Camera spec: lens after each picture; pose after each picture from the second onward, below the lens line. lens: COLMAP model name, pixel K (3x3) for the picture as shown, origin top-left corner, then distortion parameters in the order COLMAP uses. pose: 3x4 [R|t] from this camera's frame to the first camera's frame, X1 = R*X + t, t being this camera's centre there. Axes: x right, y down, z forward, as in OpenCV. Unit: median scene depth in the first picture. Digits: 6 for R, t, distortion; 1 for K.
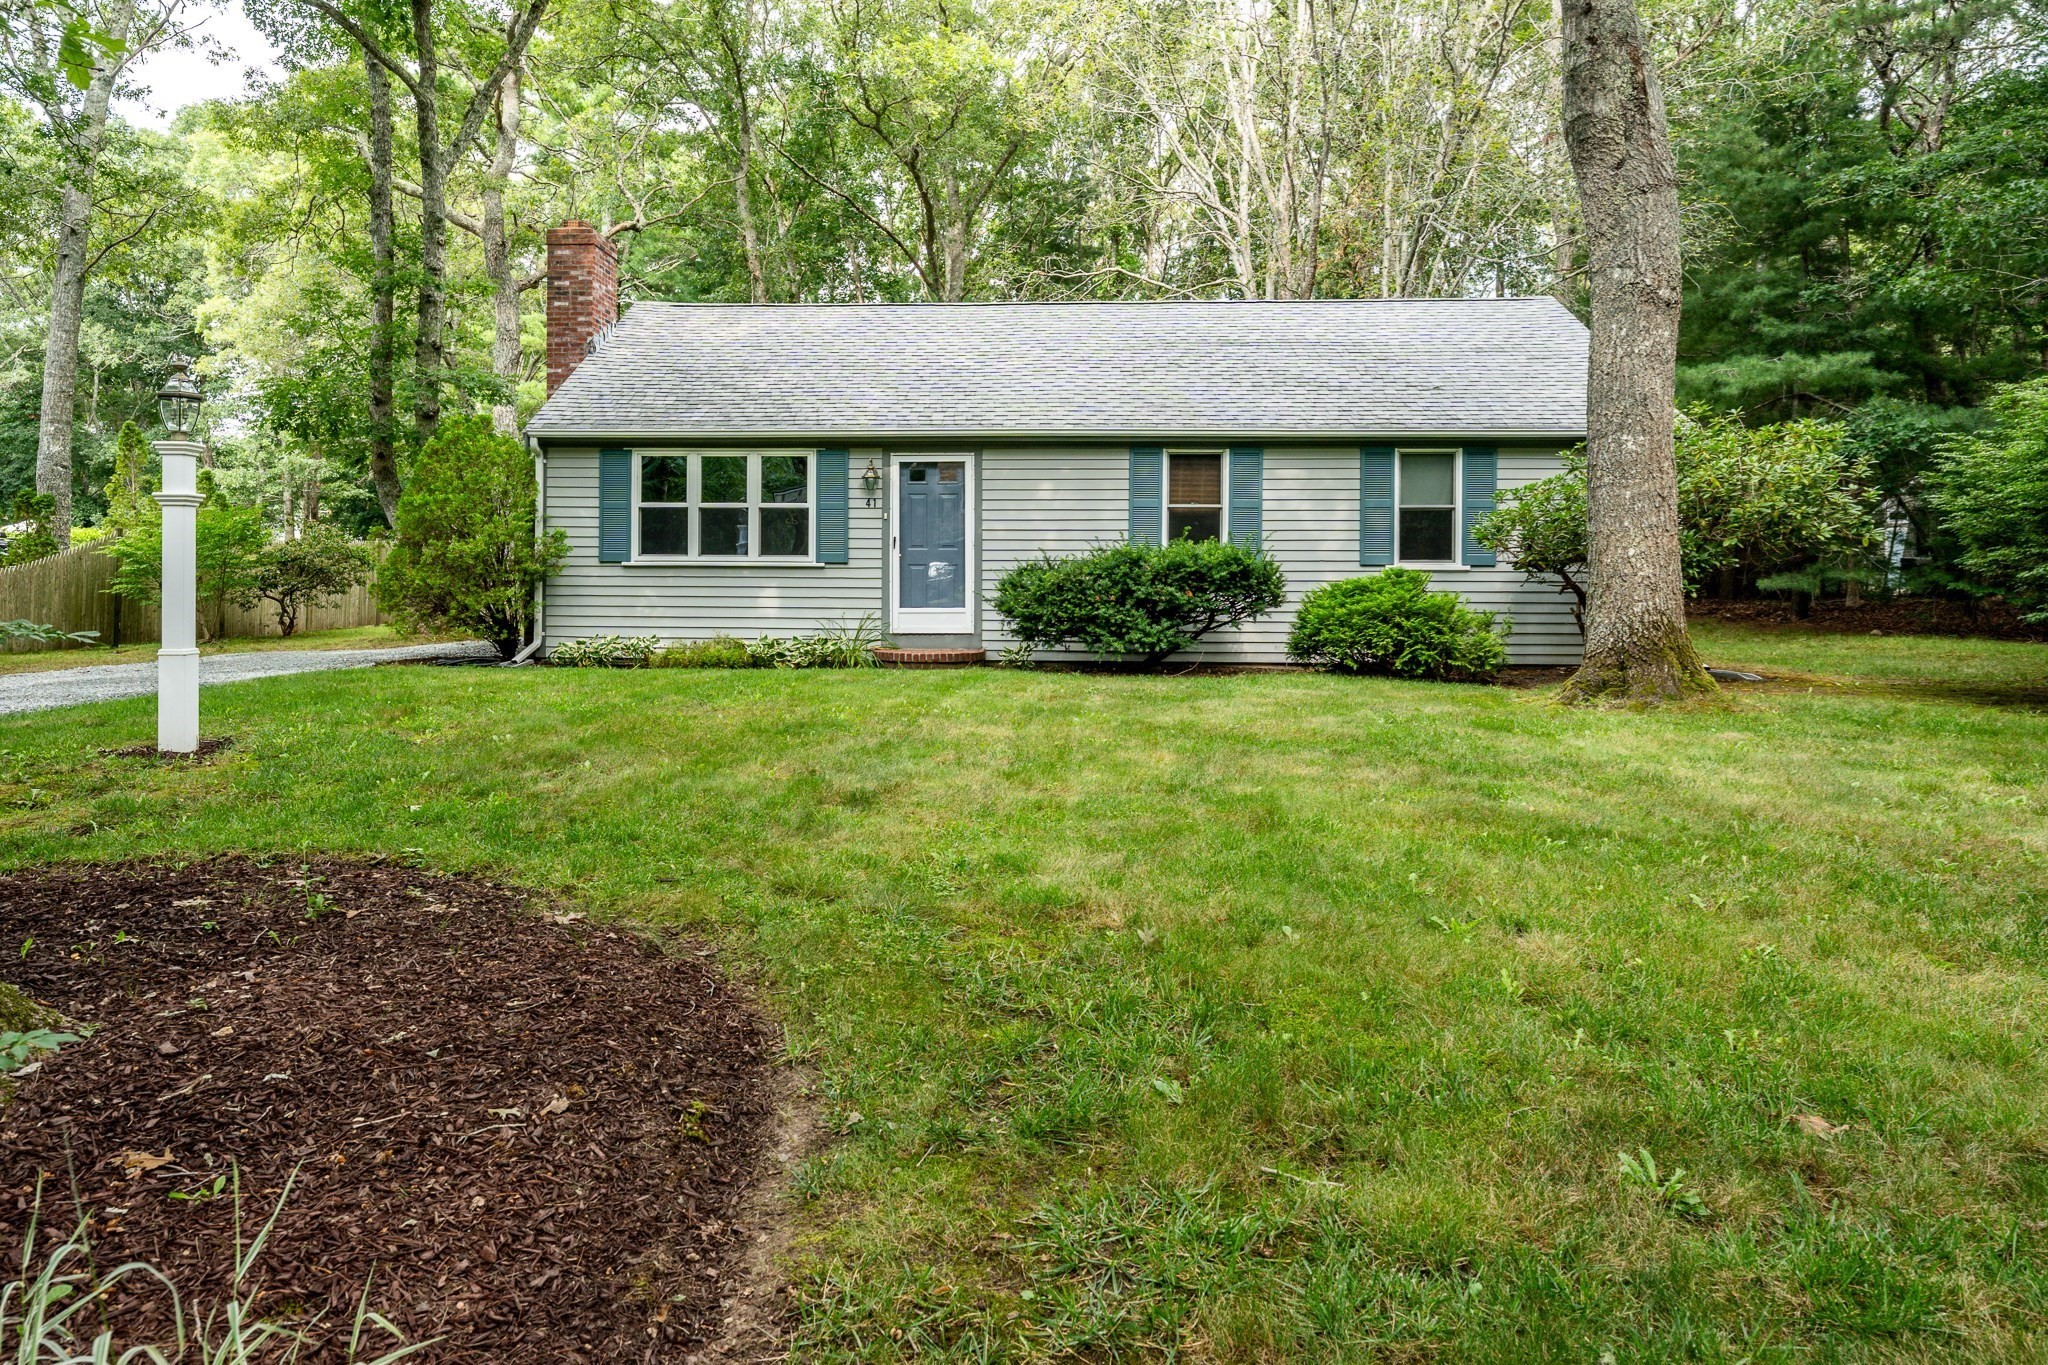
lens RADIAL K [[1260.7, 0, 1025.6], [0, 1260.7, 575.7], [0, 0, 1]] dist [0.004561, 0.000066]
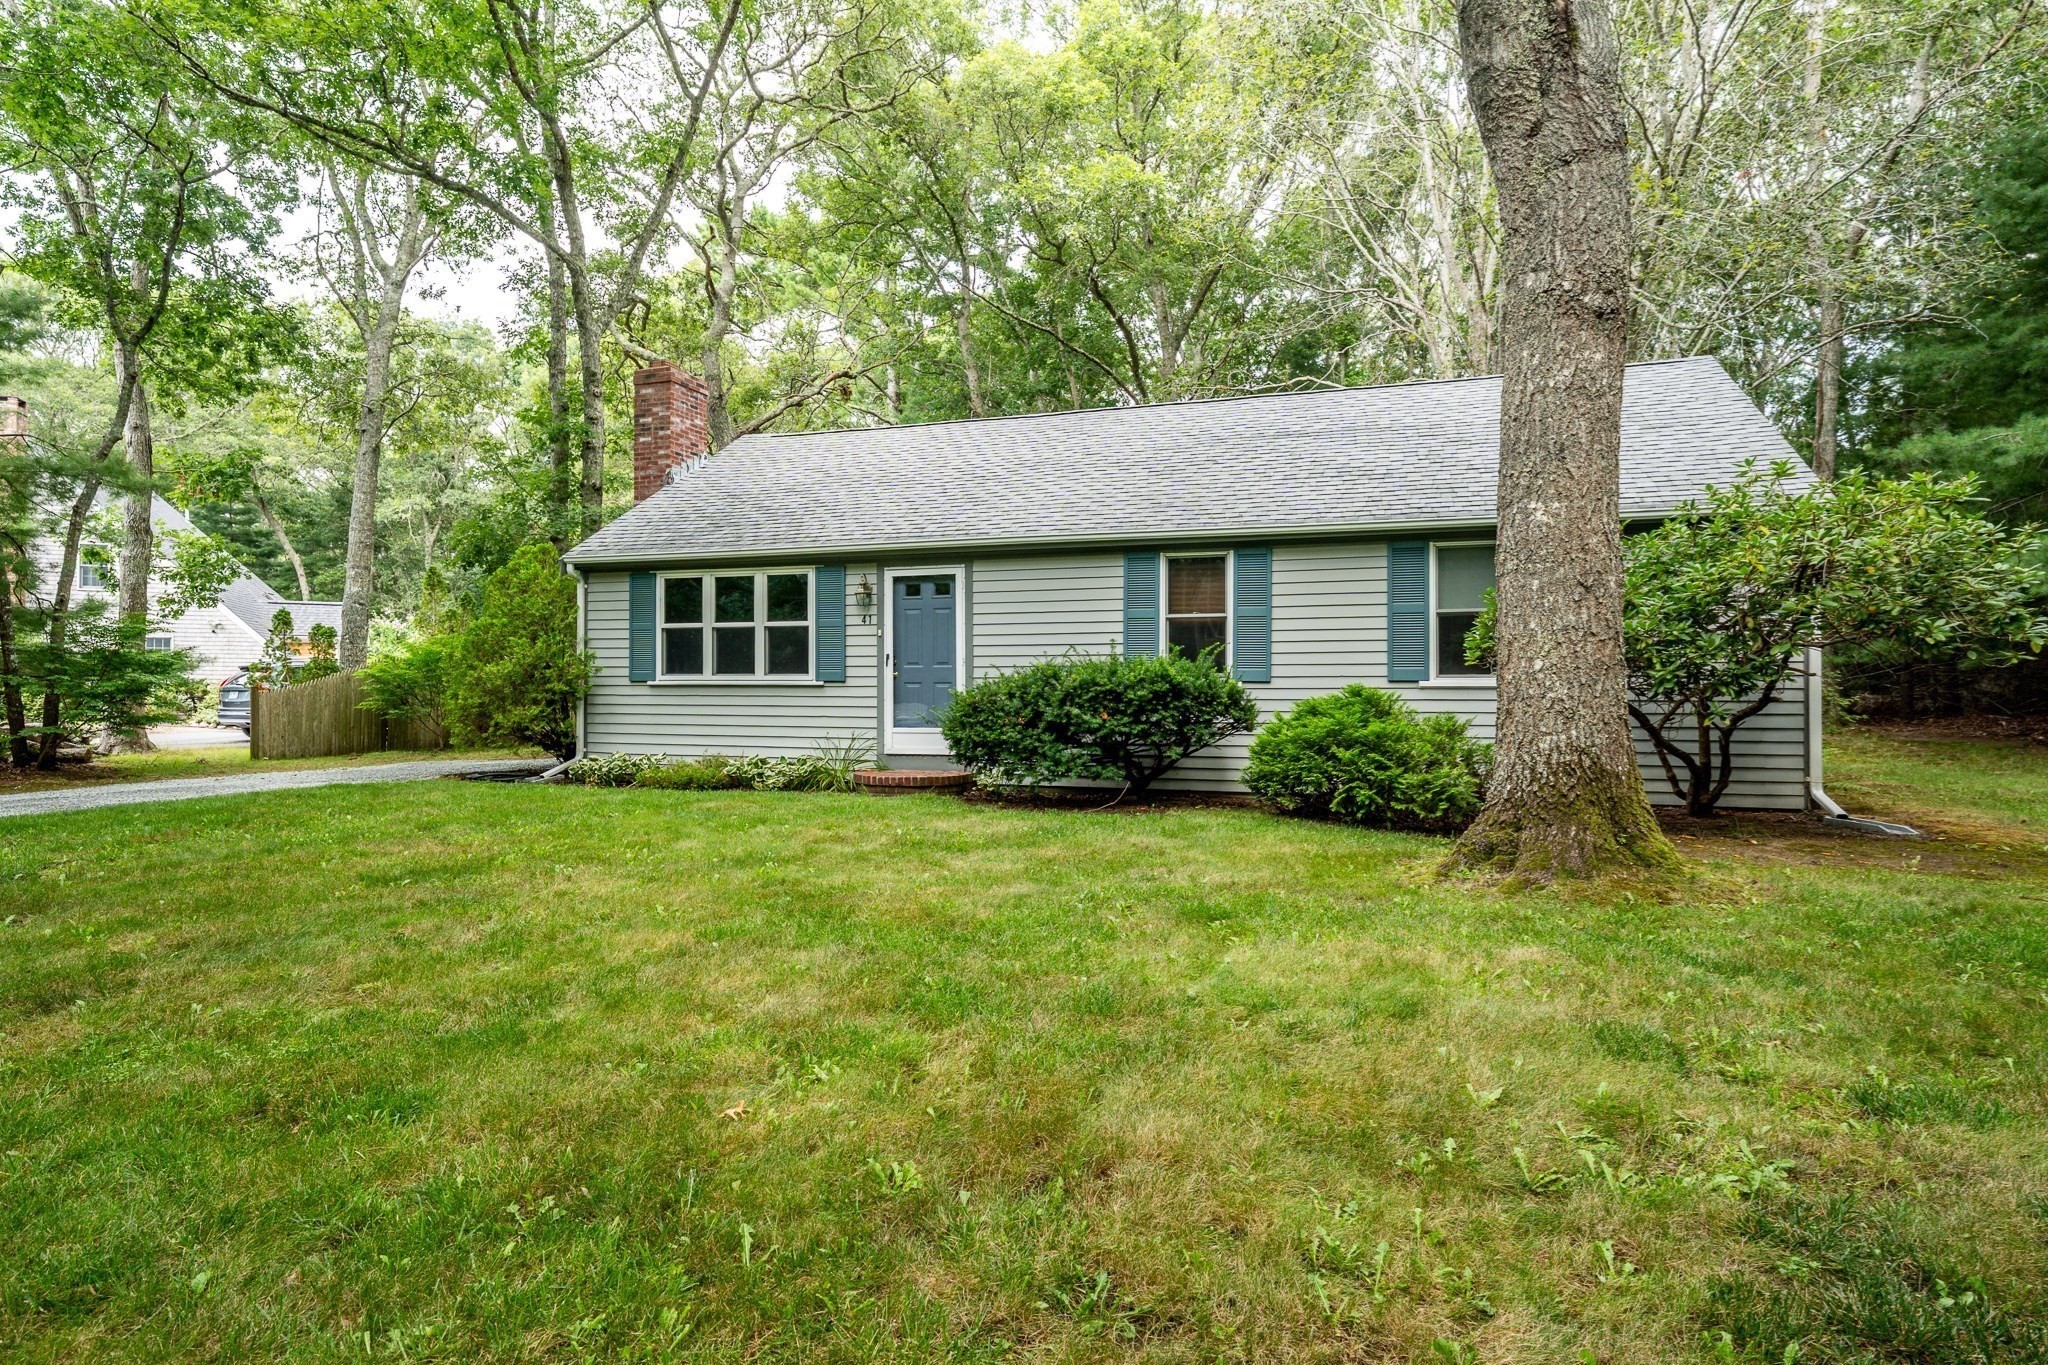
lens RADIAL K [[1143.6, 0, 1024.0], [0, 1143.6, 682.5], [0, 0, 1]] dist [-0.001766, 0.000166]
pose [[0.958801, -0.004275, -0.284046, 0.244721], [0.002737, 0.999979, -0.005812, -0.003660], [0.284065, 0.004795, 0.958793, 0.189026]]
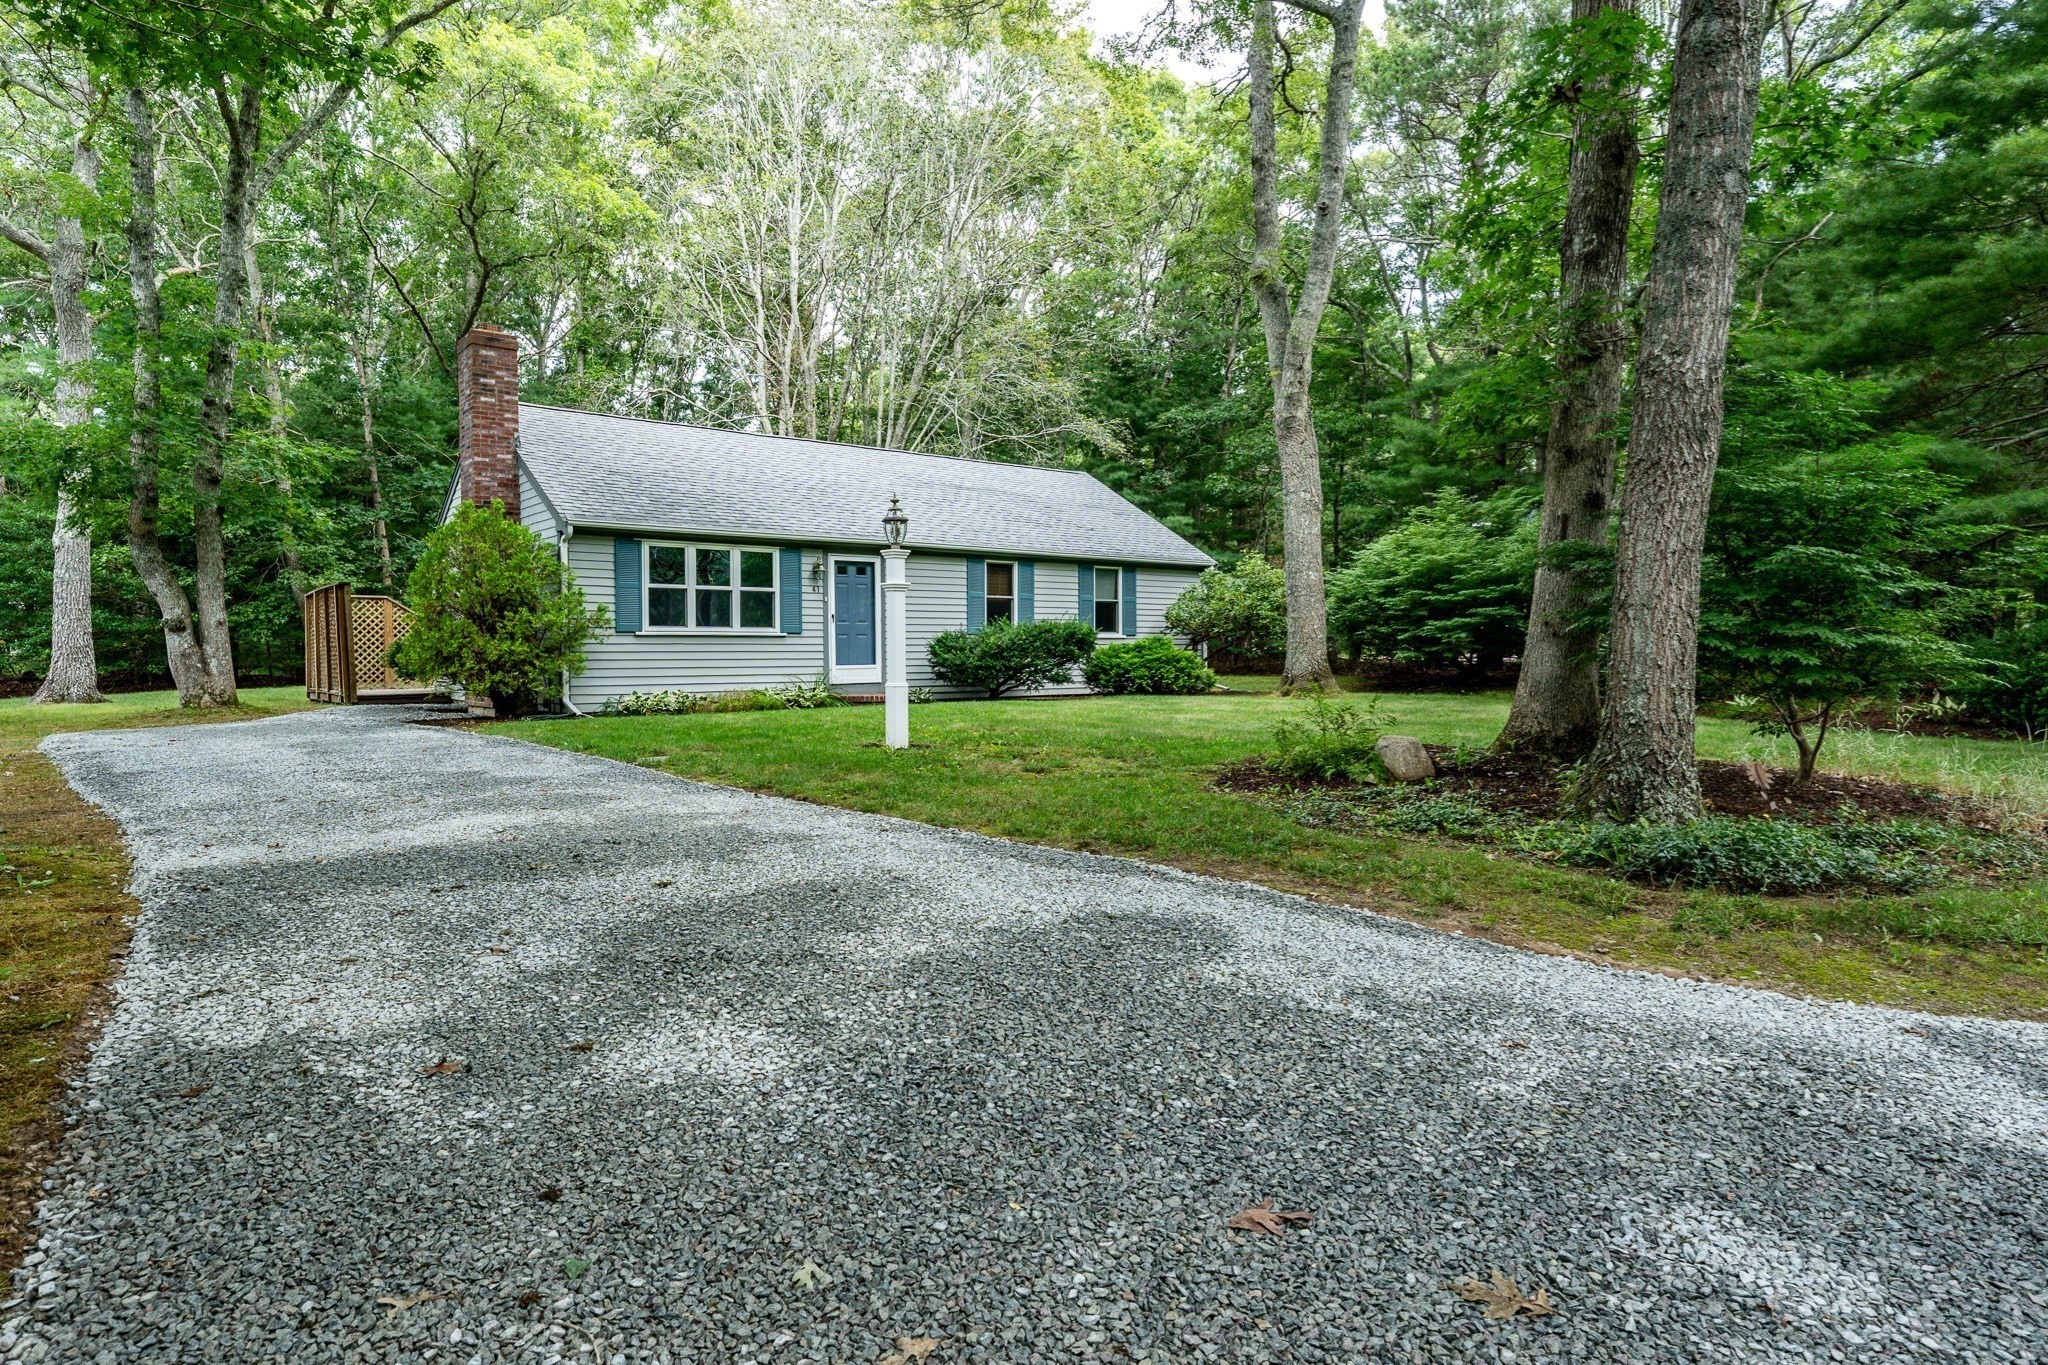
lens RADIAL K [[1143.6, 0, 1024.0], [0, 1143.6, 682.5], [0, 0, 1]] dist [-0.001766, 0.000166]
pose [[0.741846, -0.027136, 0.670020, -0.790822], [0.008919, 0.999492, 0.030605, 0.007483], [-0.670510, -0.016728, 0.741711, -0.074253]]
